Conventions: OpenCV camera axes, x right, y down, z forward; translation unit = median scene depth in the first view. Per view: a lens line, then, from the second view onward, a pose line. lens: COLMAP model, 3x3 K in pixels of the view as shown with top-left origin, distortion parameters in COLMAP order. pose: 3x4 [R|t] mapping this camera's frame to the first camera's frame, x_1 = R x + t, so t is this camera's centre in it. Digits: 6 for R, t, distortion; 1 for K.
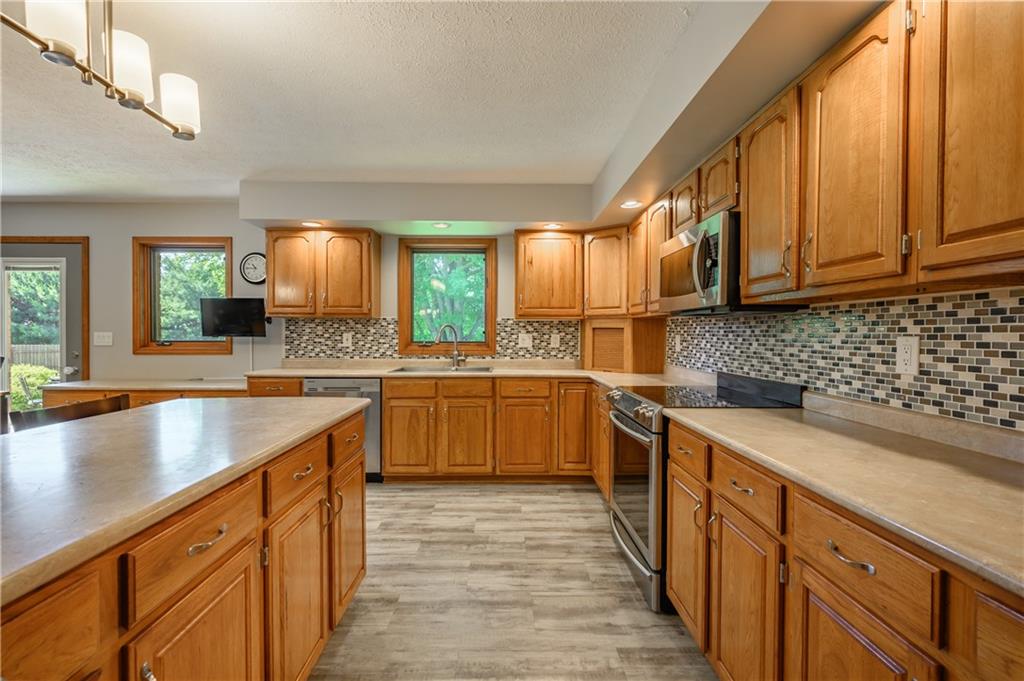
lens RADIAL K [[455.0, 0, 505.6], [0, 455.0, 337.7], [0, 0, 1]] dist [0.002201, -0.000158]
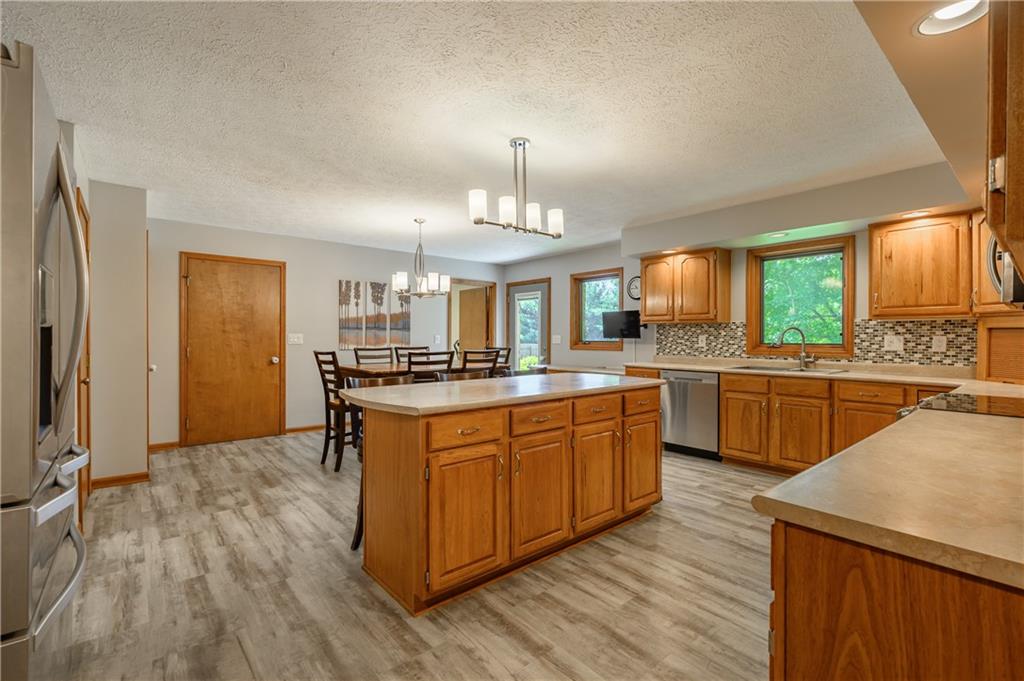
lens RADIAL K [[455.0, 0, 505.6], [0, 455.0, 337.7], [0, 0, 1]] dist [0.002201, -0.000158]
pose [[0.629077, 0.000757, -0.777343, 0.280145], [-0.005855, 0.999976, -0.003765, 0.003622], [0.777321, 0.006920, 0.629066, -0.171452]]
